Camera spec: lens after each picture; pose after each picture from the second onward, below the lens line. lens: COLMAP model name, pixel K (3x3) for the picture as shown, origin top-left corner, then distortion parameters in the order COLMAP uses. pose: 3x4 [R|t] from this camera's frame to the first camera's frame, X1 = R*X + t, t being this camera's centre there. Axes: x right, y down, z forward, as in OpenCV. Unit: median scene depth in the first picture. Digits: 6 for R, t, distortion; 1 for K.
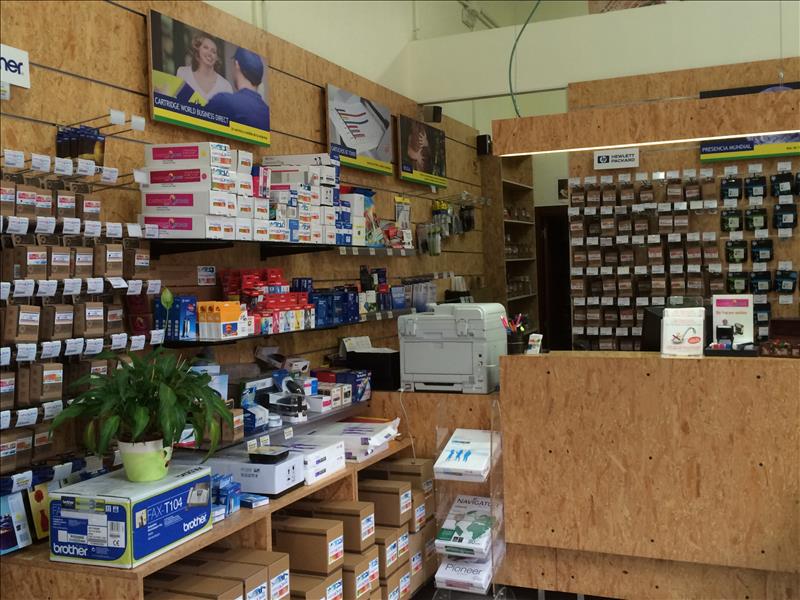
lens RADIAL K [[856.8, 0, 397.3], [0, 856.8, 301.1], [0, 0, 1]] dist [0.048439, 0.000000]
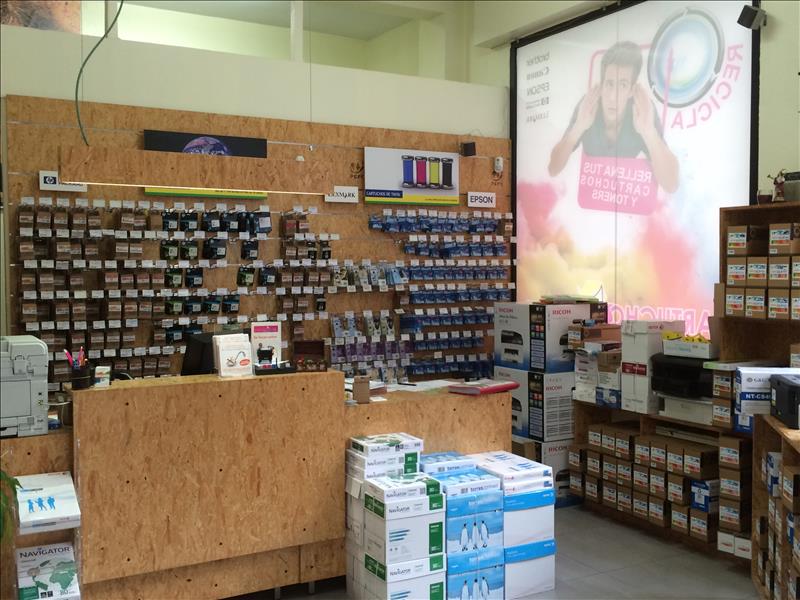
lens RADIAL K [[856.8, 0, 404.9], [0, 856.8, 301.9], [0, 0, 1]] dist [0.048439, 0.000000]
pose [[0.611534, -0.009599, 0.791160, -0.440742], [0.012056, 0.999923, 0.002814, -0.037090], [-0.791126, 0.007818, 0.611603, 0.123524]]
